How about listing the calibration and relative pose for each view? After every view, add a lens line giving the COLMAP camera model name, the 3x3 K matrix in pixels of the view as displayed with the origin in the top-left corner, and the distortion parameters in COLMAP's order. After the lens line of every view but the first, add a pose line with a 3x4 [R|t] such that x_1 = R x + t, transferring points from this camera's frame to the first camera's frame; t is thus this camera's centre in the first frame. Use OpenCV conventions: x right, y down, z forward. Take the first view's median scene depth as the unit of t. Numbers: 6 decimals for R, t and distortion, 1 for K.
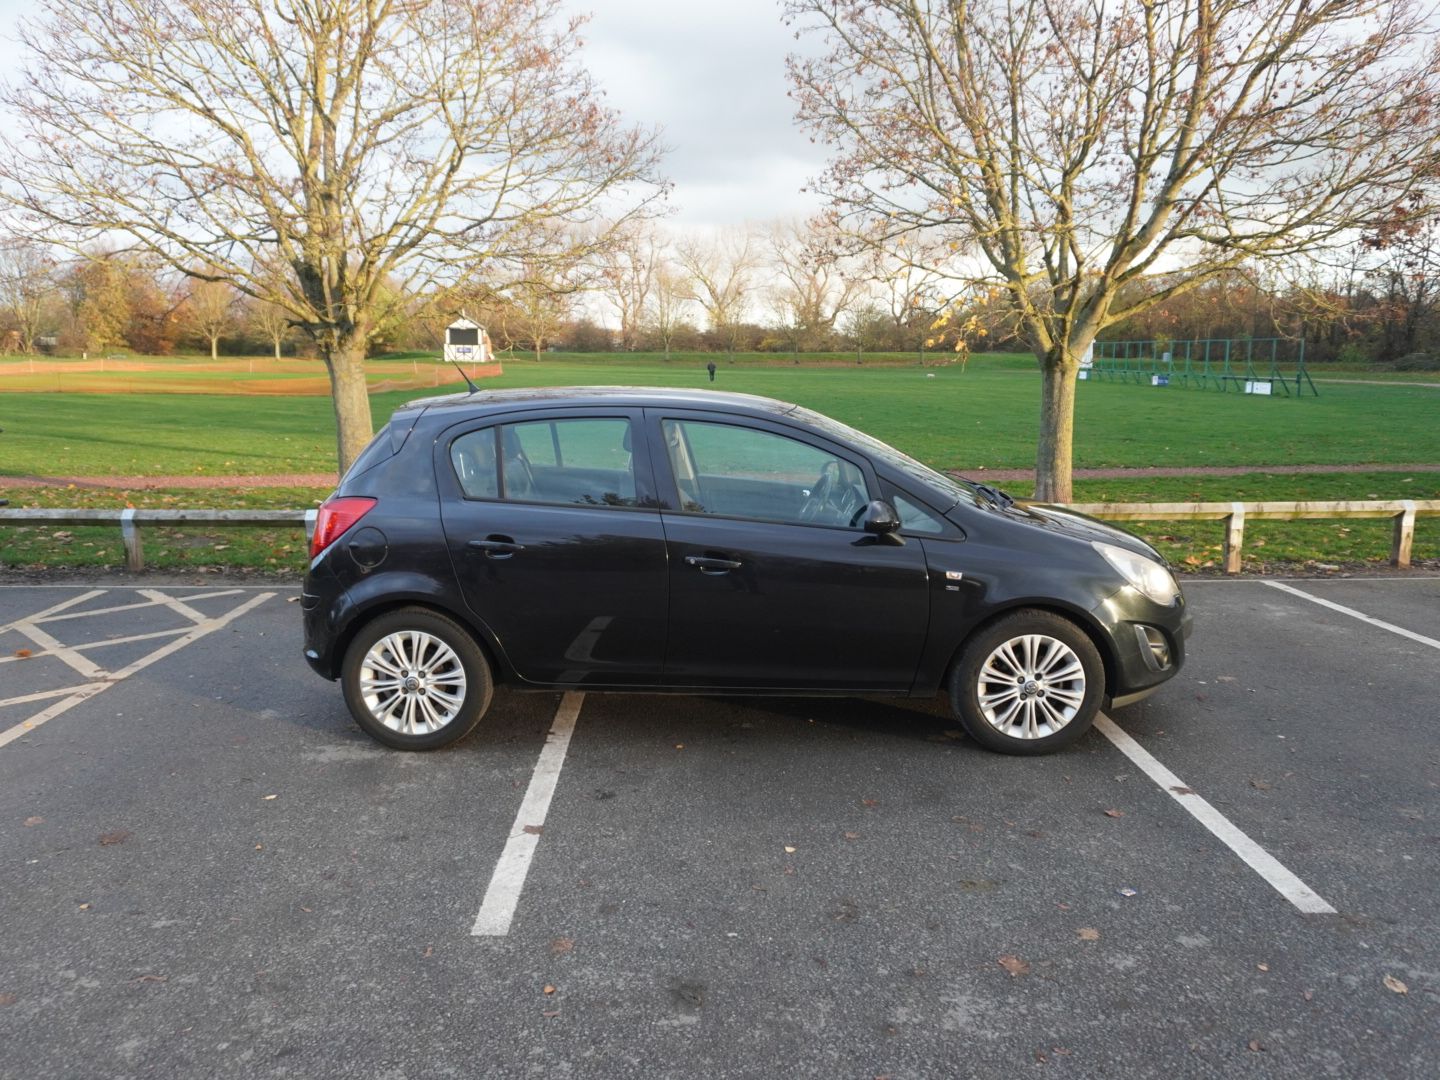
lens RADIAL K [[1067.2, 0, 723.8], [0, 1067.2, 533.8], [0, 0, 1]] dist [-0.059992, 0.047009]
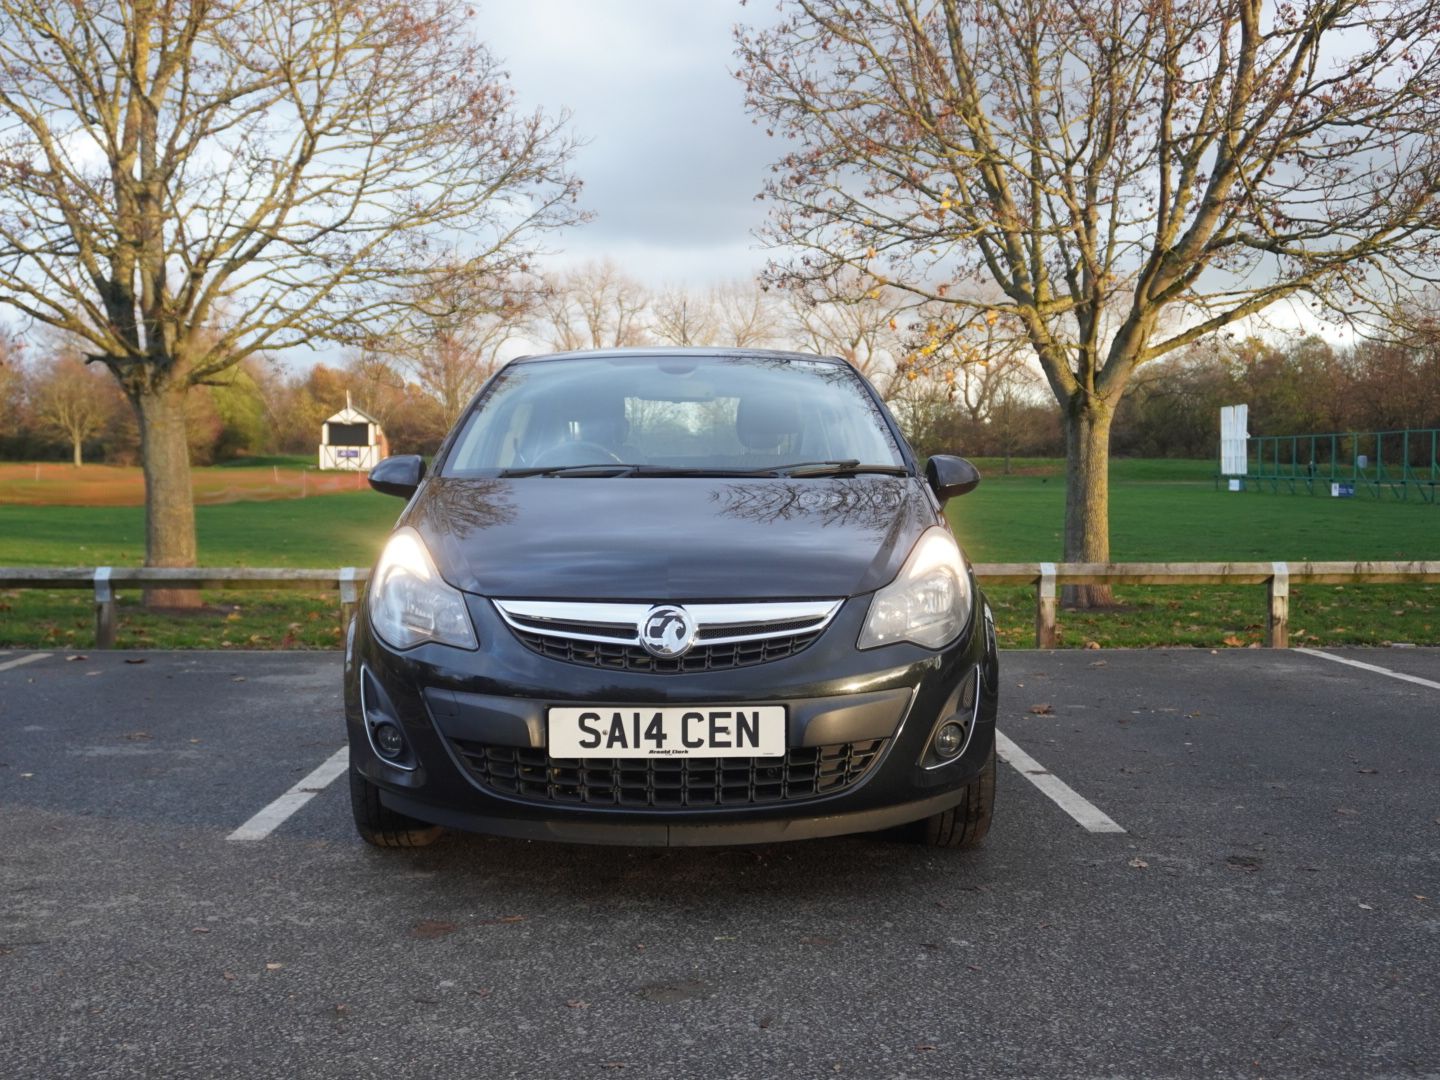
lens RADIAL K [[1556.1, 0, 719.1], [0, 1556.1, 541.9], [0, 0, 1]] dist [-0.004875, 0.001138]
pose [[0.999992, 0.000298, -0.003991, 0.056879], [-0.000760, 0.993224, -0.116217, 0.068899], [0.003930, 0.116219, 0.993216, -0.117292]]
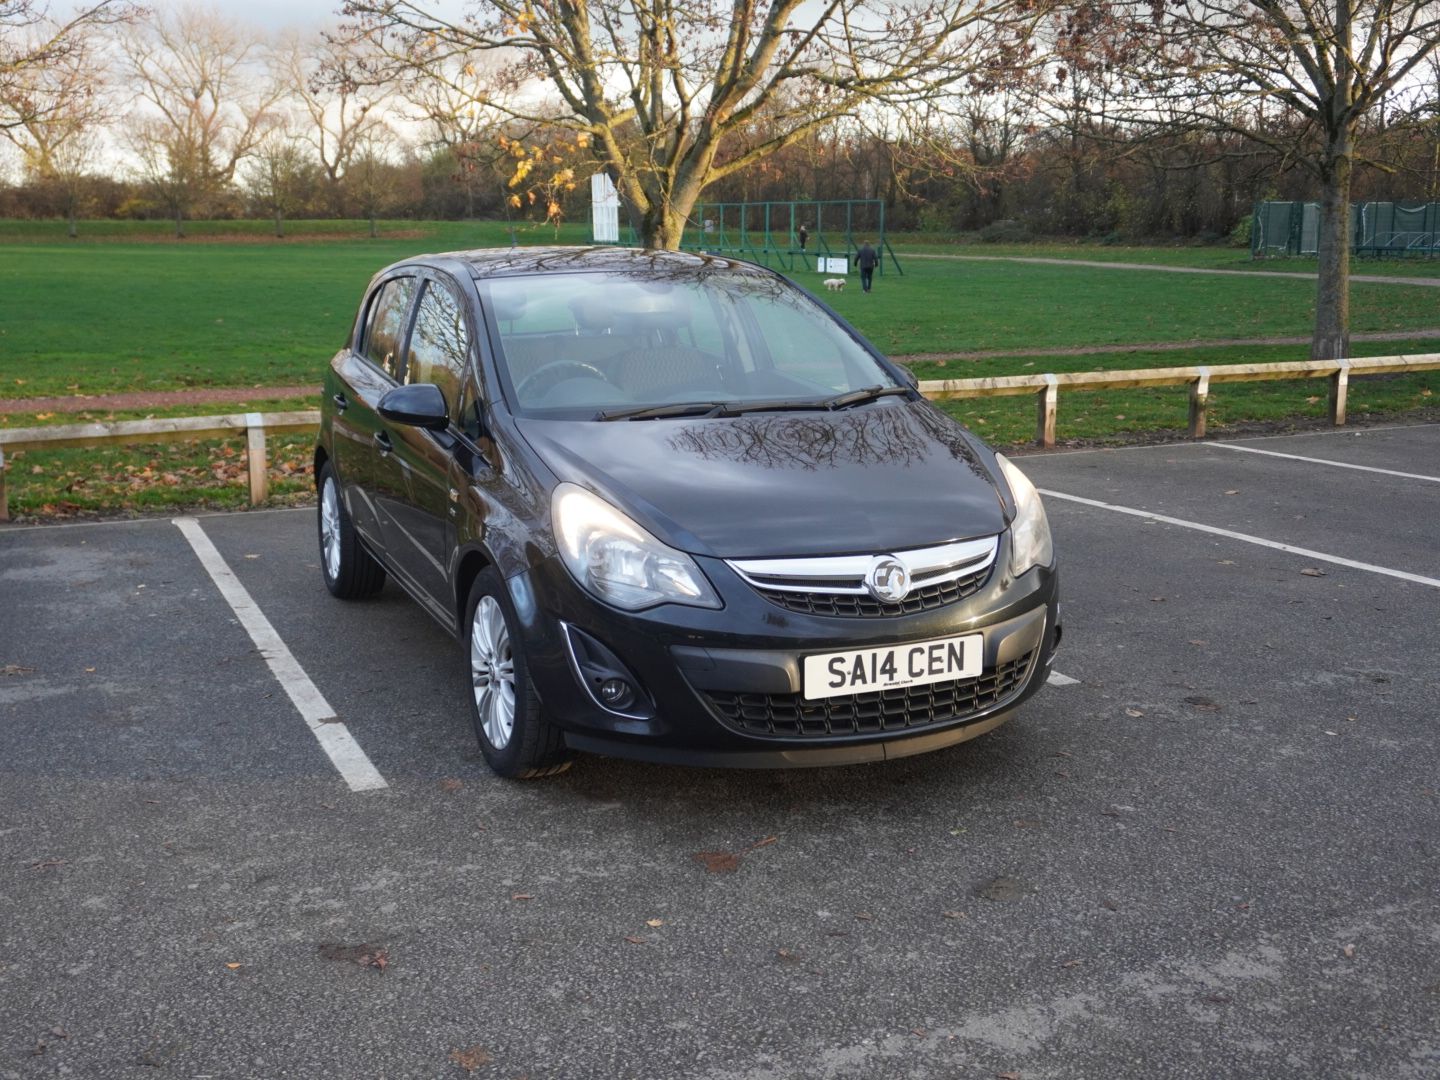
lens RADIAL K [[1551.8, 0, 716.8], [0, 1551.8, 535.3], [0, 0, 1]] dist [-0.004847, -0.009628]
pose [[0.921448, -0.074453, 0.381300, -0.116810], [0.062472, 0.997089, 0.043722, 0.024721], [-0.383445, -0.016466, 0.923417, -0.119031]]
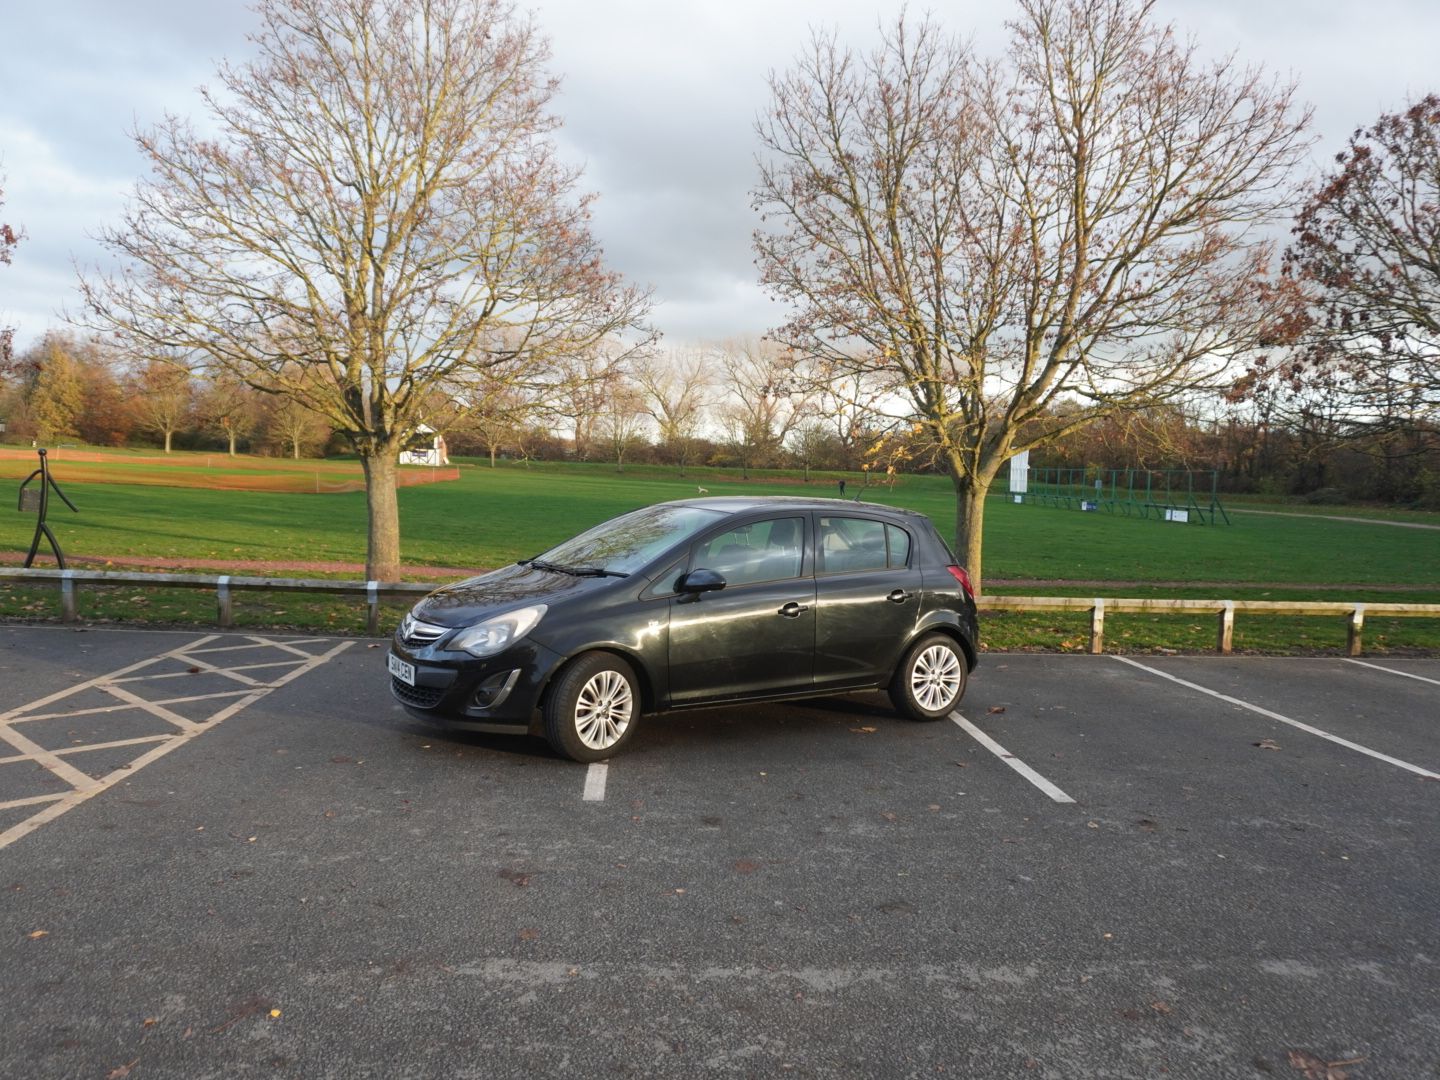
lens RADIAL K [[1057.7, 0, 727.4], [0, 1057.7, 533.0], [0, 0, 1]] dist [-0.044364, 0.003730]
pose [[0.998064, 0.032997, 0.052719, -0.027317], [-0.027250, 0.993969, -0.106224, 0.030492], [-0.055907, 0.104582, 0.992944, -0.197220]]
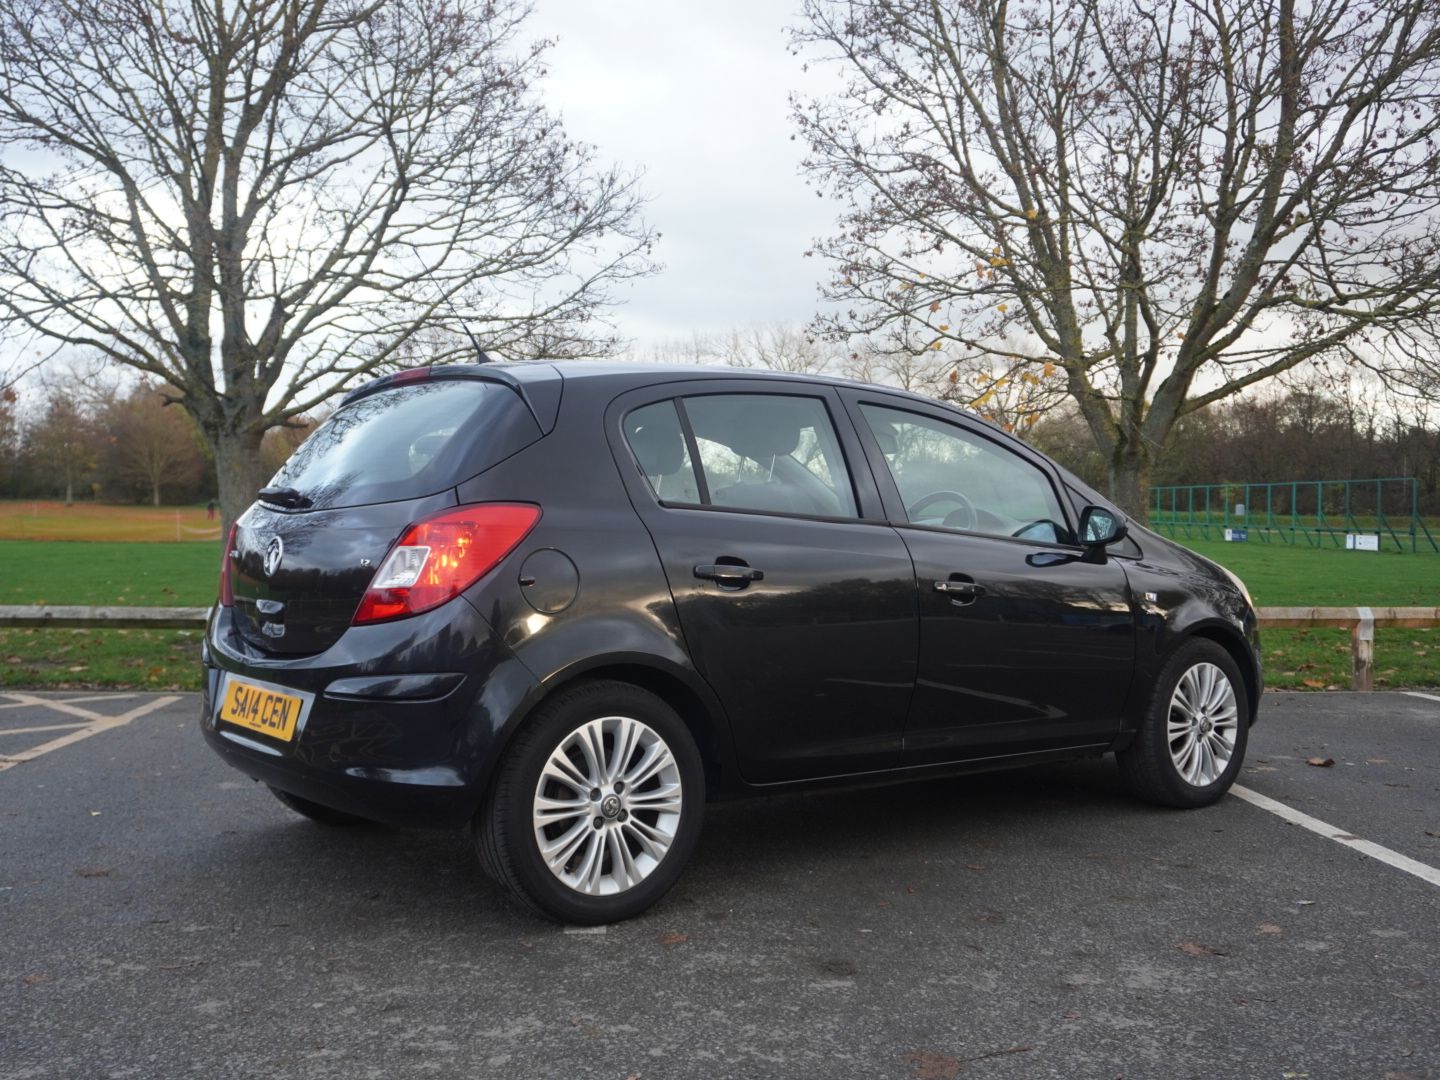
lens RADIAL K [[1417.3, 0, 723.2], [0, 1417.3, 540.3], [0, 0, 1]] dist [-0.026701, 0.021470]
pose [[0.999102, 0.006379, 0.041896, -0.040550], [-0.000327, 0.989735, -0.142918, 0.057496], [-0.042377, 0.142776, 0.988847, -0.048023]]
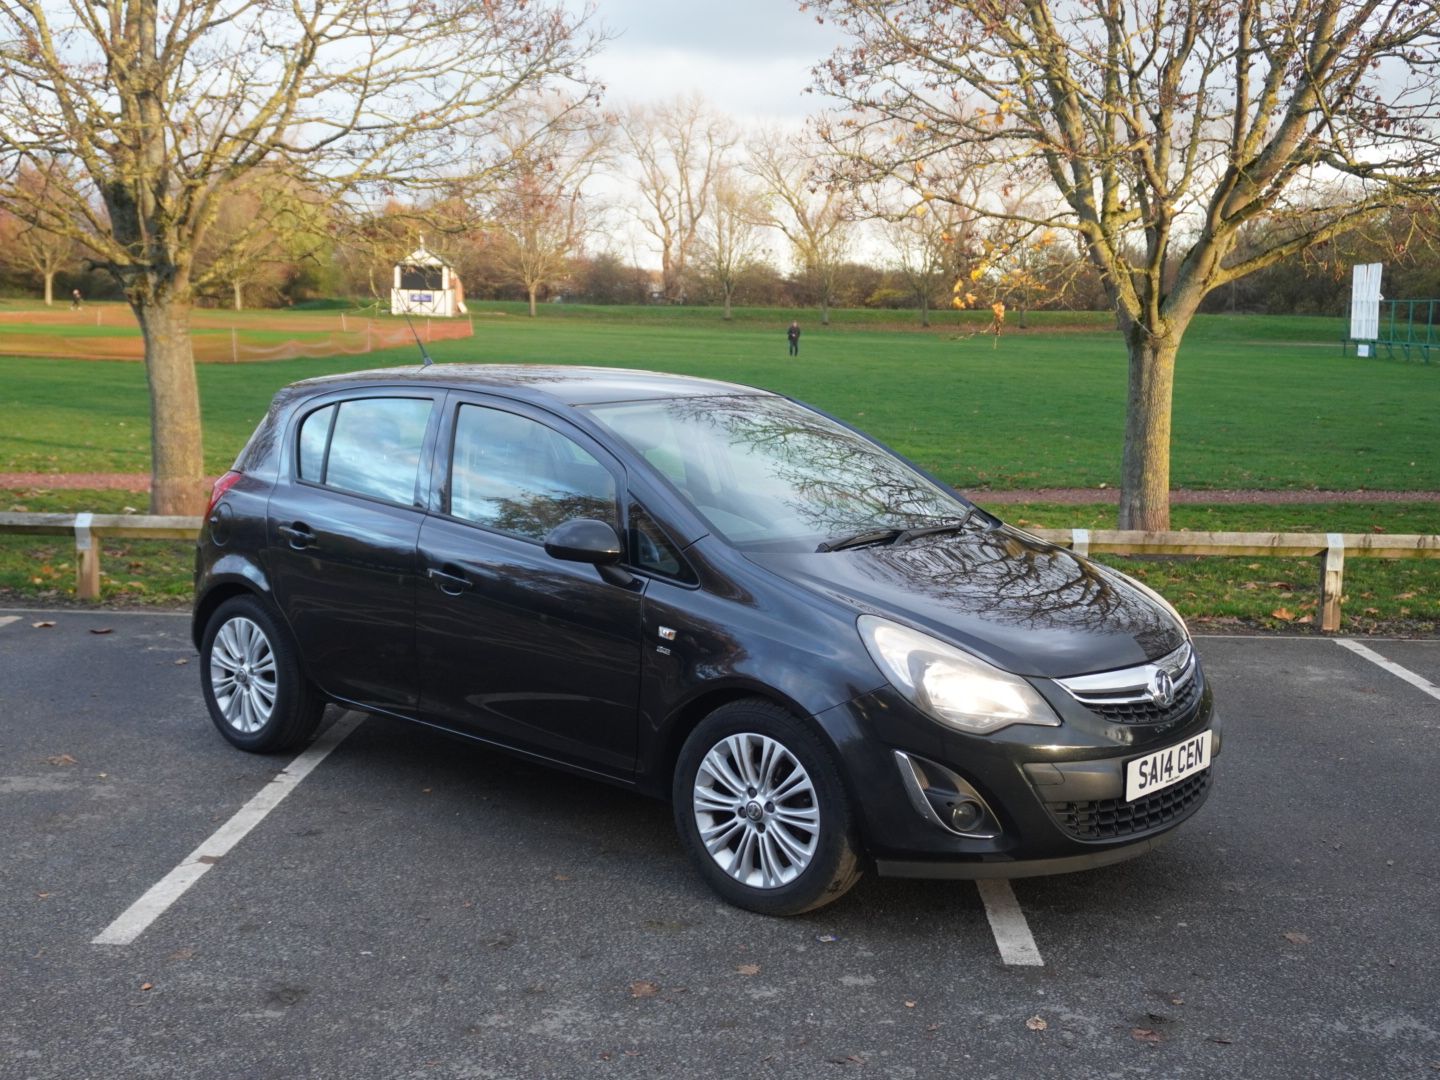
lens RADIAL K [[1634.2, 0, 718.9], [0, 1634.2, 538.5], [0, 0, 1]] dist [-0.002581, 0.014875]
pose [[0.998003, 0.024206, -0.058343, 0.099830], [-0.025821, 0.999300, -0.027076, 0.011224], [0.057647, 0.028529, 0.997929, -0.108857]]
